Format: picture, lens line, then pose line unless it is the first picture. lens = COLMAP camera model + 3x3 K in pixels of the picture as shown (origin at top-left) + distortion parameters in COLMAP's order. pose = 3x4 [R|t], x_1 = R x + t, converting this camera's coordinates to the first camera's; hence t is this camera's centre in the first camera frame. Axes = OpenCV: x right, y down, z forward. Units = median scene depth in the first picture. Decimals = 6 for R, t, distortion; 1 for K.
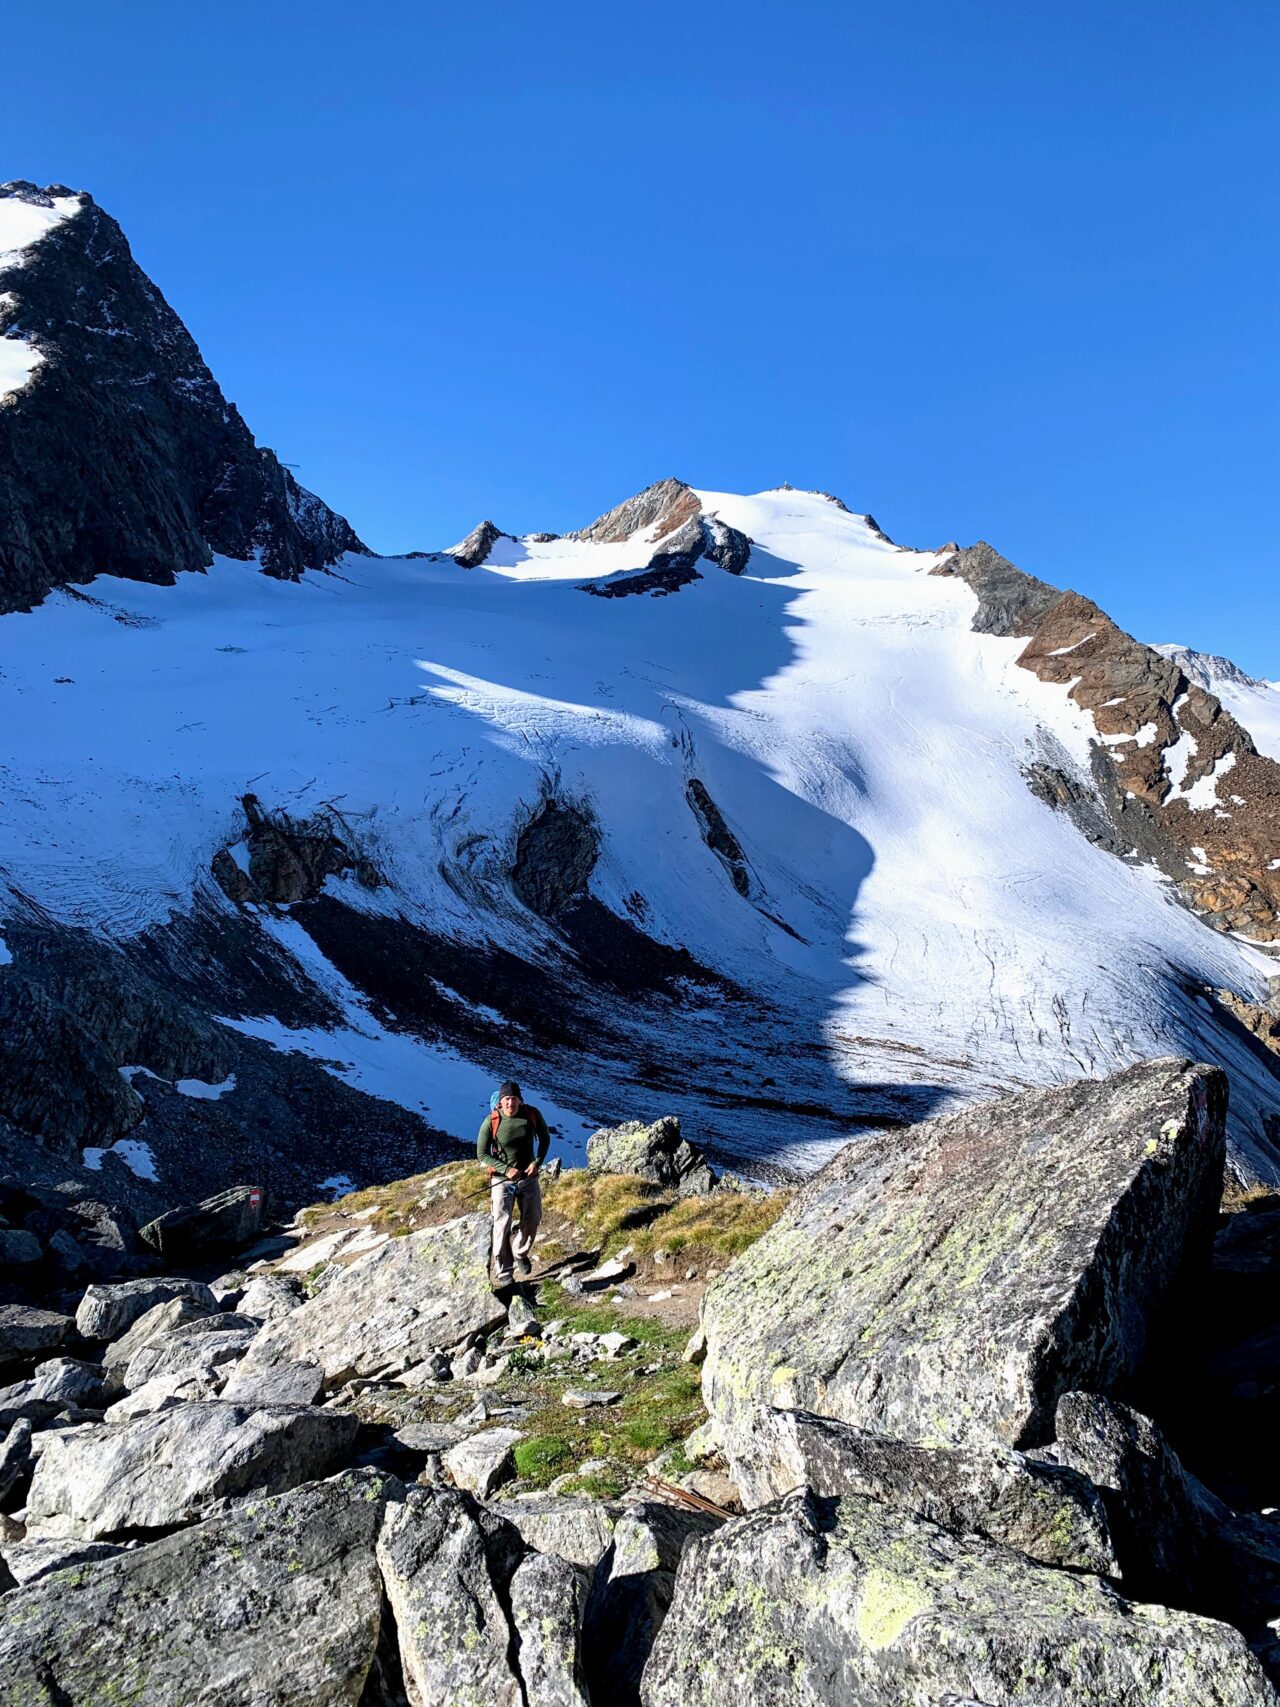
lens RADIAL K [[1301.9, 0, 641.0], [0, 1301.9, 852.6], [0, 0, 1]] dist [0.012405, 0.004762]
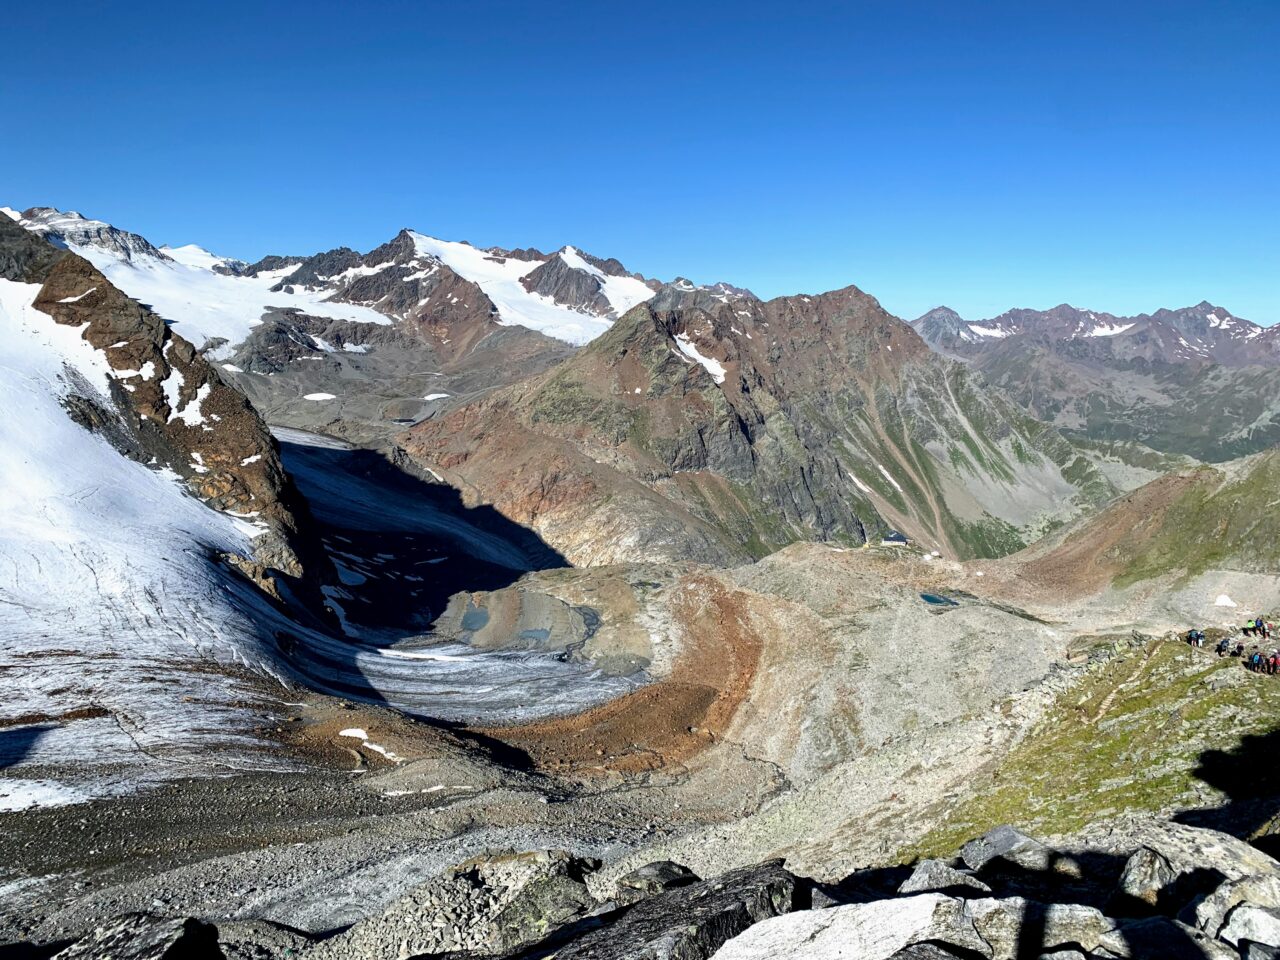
lens RADIAL K [[976.3, 0, 640.7], [0, 976.3, 480.4], [0, 0, 1]] dist [0.012405, 0.004762]
pose [[0.627349, -0.105613, 0.771543, -0.133141], [0.016200, 0.992316, 0.122661, -0.099380], [-0.778569, -0.064452, 0.624240, -0.130327]]
